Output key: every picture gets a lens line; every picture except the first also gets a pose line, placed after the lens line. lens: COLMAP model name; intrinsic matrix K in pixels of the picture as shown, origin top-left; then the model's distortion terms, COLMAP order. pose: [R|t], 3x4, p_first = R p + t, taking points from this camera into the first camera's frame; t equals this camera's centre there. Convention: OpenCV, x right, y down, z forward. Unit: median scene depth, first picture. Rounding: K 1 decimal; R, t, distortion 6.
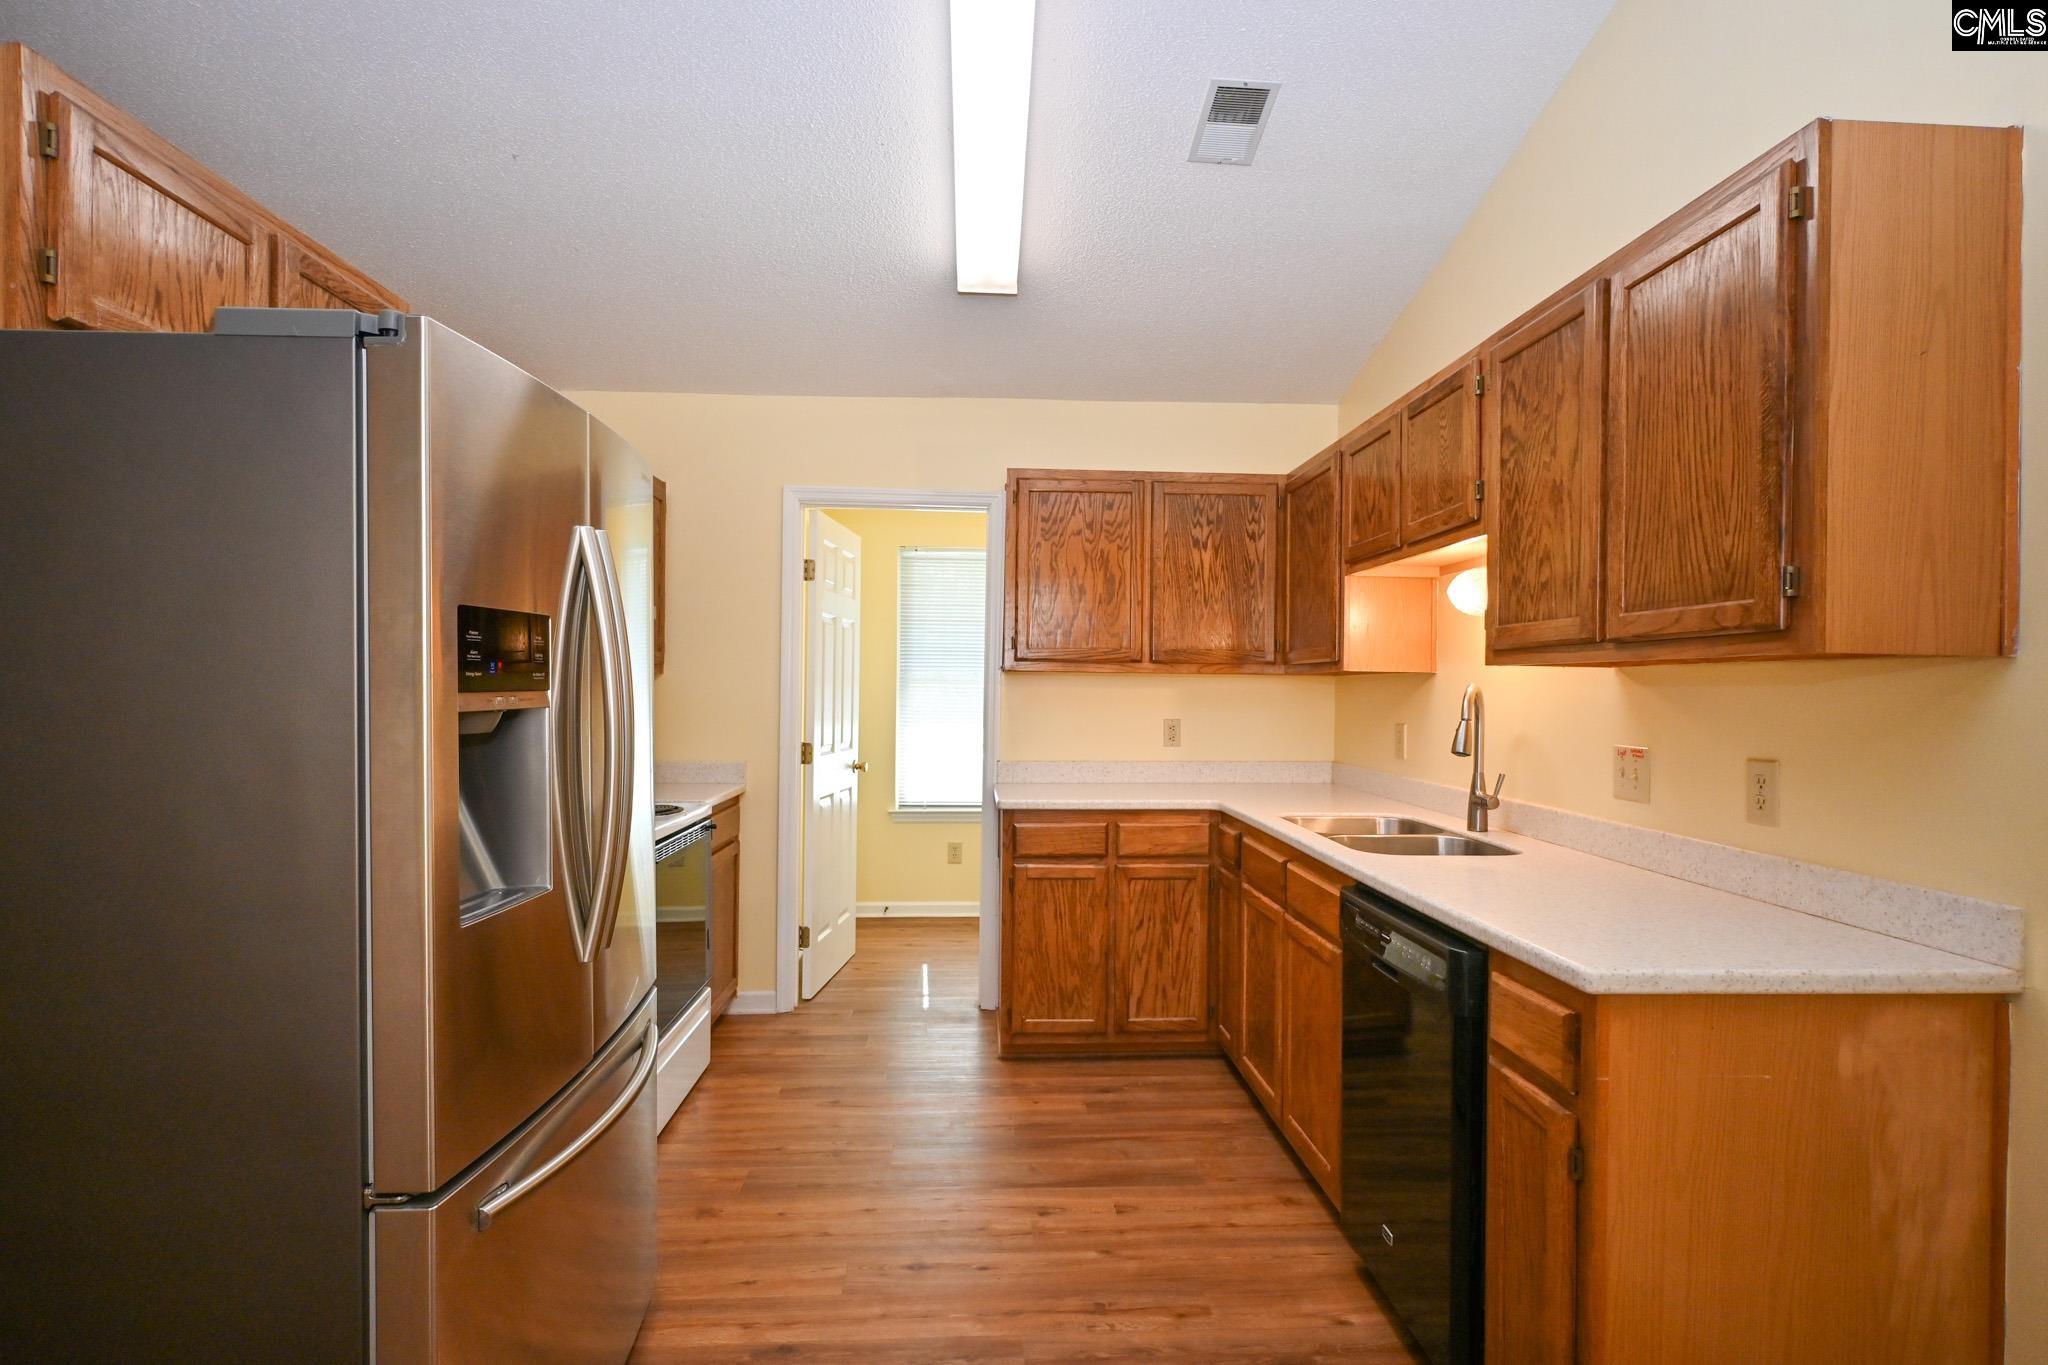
lens RADIAL K [[1002.4, 0, 1024.0], [0, 1002.4, 682.5], [0, 0, 1]] dist [-0.001977, -0.000084]
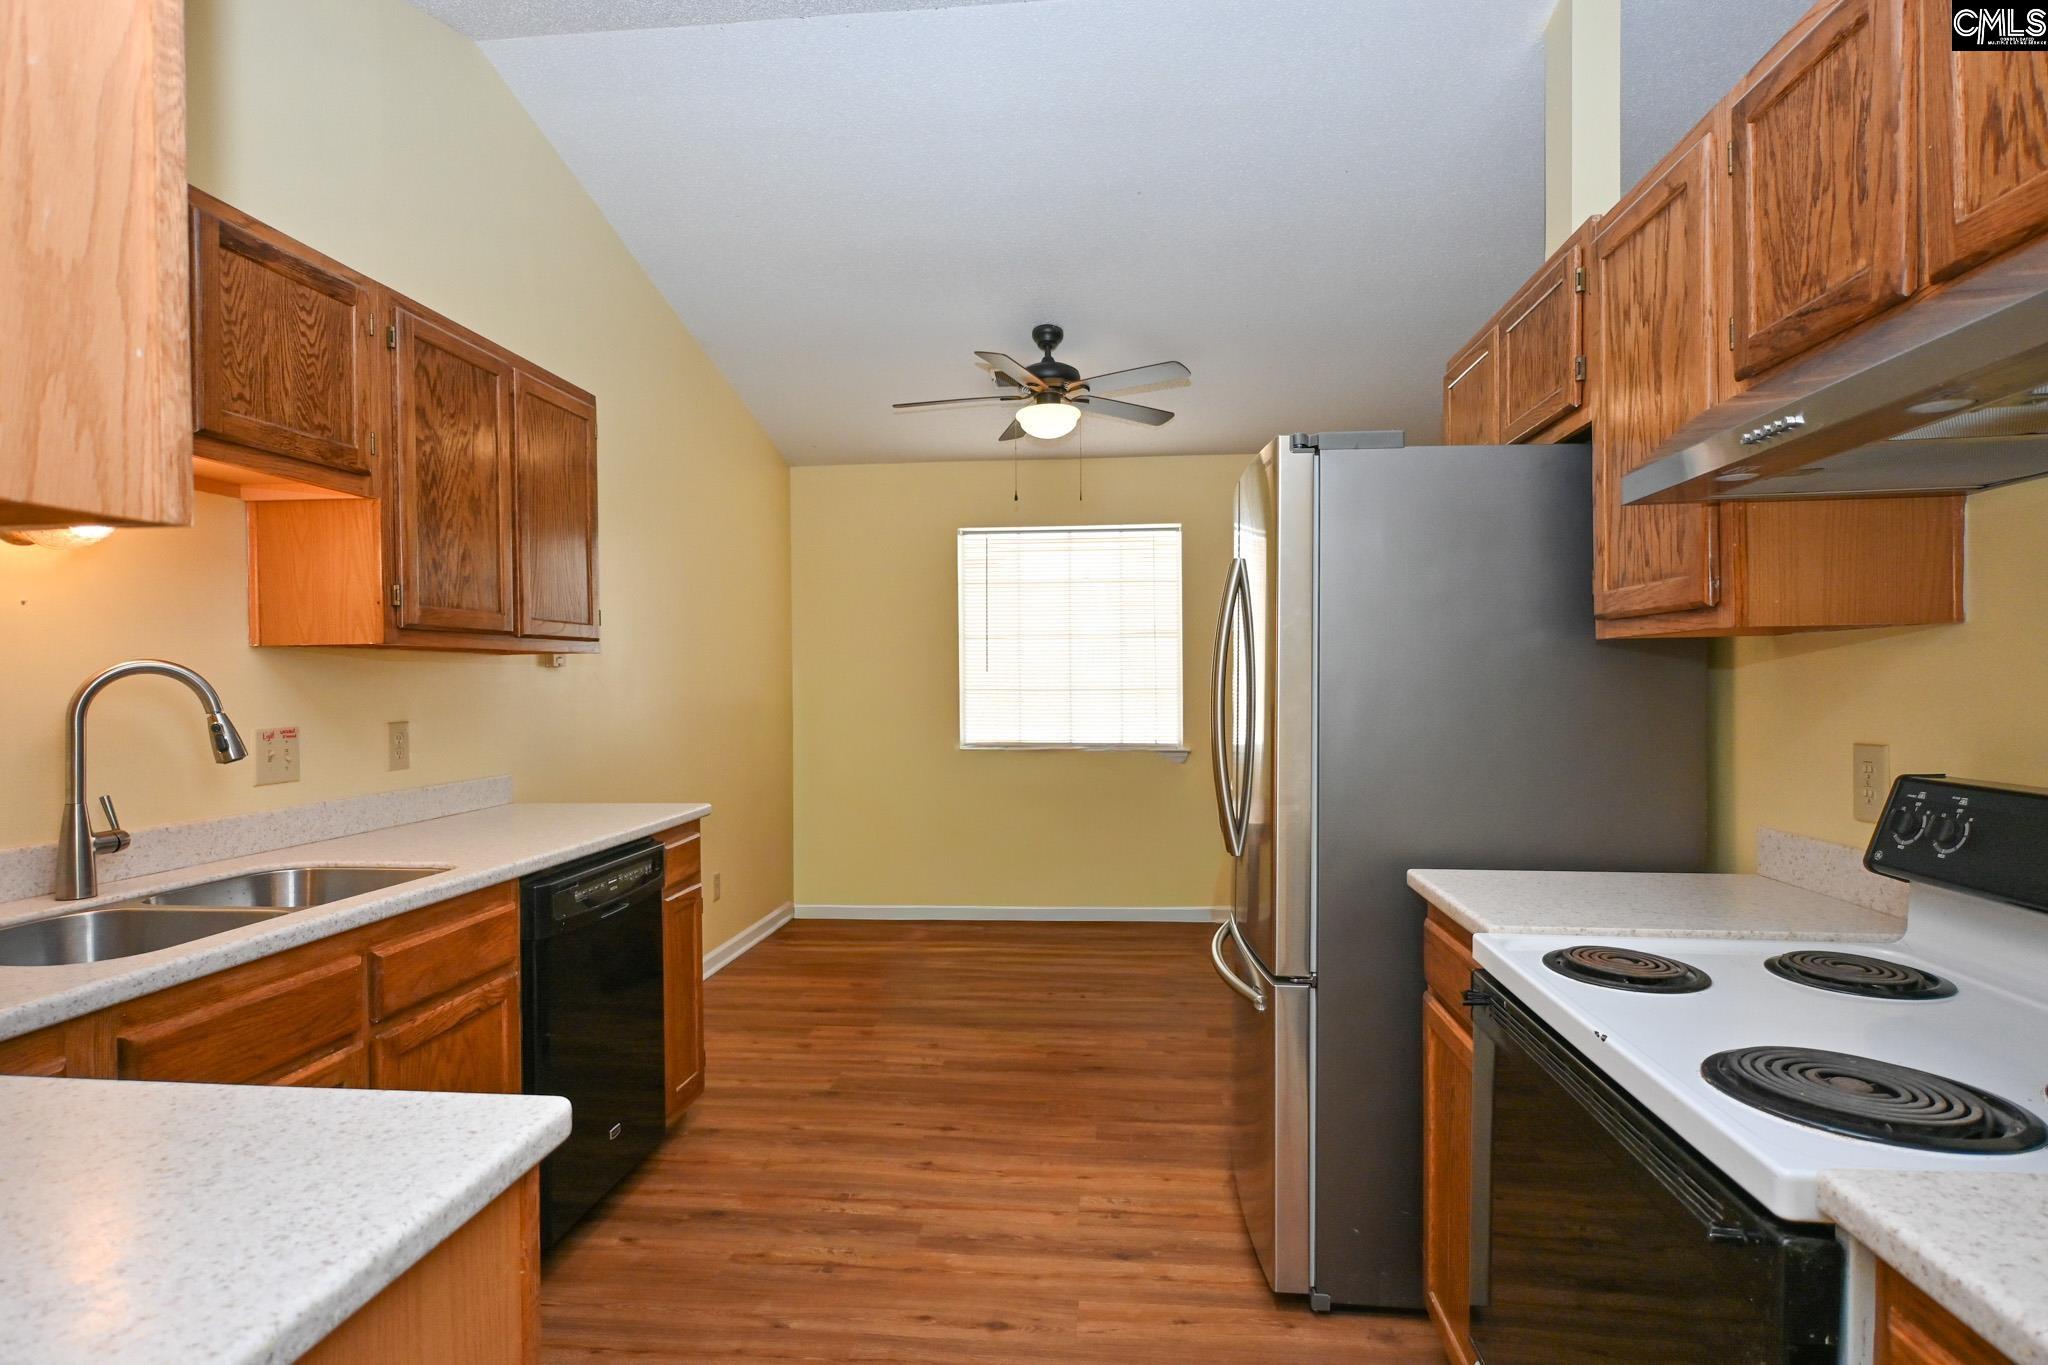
lens RADIAL K [[1020.2, 0, 1020.7], [0, 1020.2, 688.2], [0, 0, 1]] dist [-0.000833, 0.000455]
pose [[-0.985886, -0.002243, 0.167404, -0.294624], [-0.001444, 0.999987, 0.004890, 0.020843], [-0.167413, 0.004579, -0.985876, 2.005356]]
